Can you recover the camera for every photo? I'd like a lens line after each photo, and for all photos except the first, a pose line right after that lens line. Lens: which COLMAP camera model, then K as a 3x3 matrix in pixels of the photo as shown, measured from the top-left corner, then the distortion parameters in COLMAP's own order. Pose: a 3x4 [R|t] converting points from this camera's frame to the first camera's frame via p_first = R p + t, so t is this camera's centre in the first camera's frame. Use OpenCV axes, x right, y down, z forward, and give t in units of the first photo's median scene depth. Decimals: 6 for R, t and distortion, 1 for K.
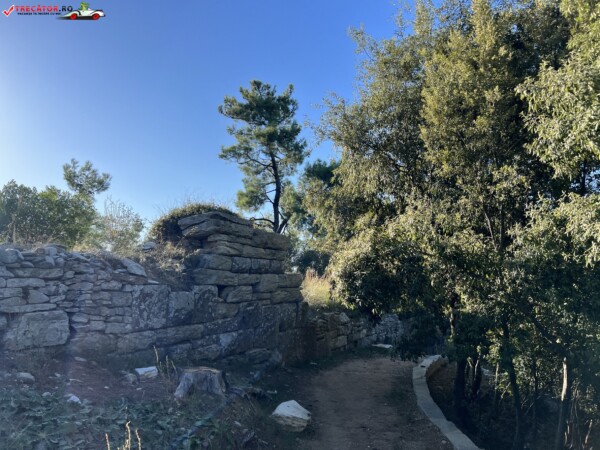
lens RADIAL K [[456.3, 0, 300.0], [0, 456.3, 225.0], [0, 0, 1]] dist [0.023388, -0.000807]
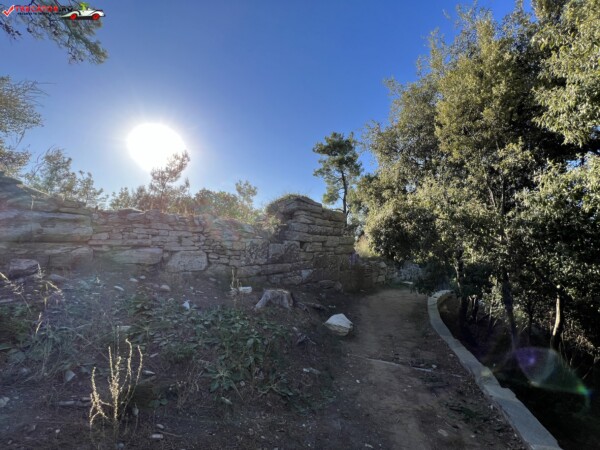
lens RADIAL K [[235.5, 0, 300.0], [0, 235.5, 225.0], [0, 0, 1]] dist [0.001693, -0.000281]
pose [[0.965509, -0.001611, -0.260365, 0.053744], [0.011133, 0.999322, 0.035102, 0.047966], [0.260132, -0.036790, 0.964872, 0.189992]]
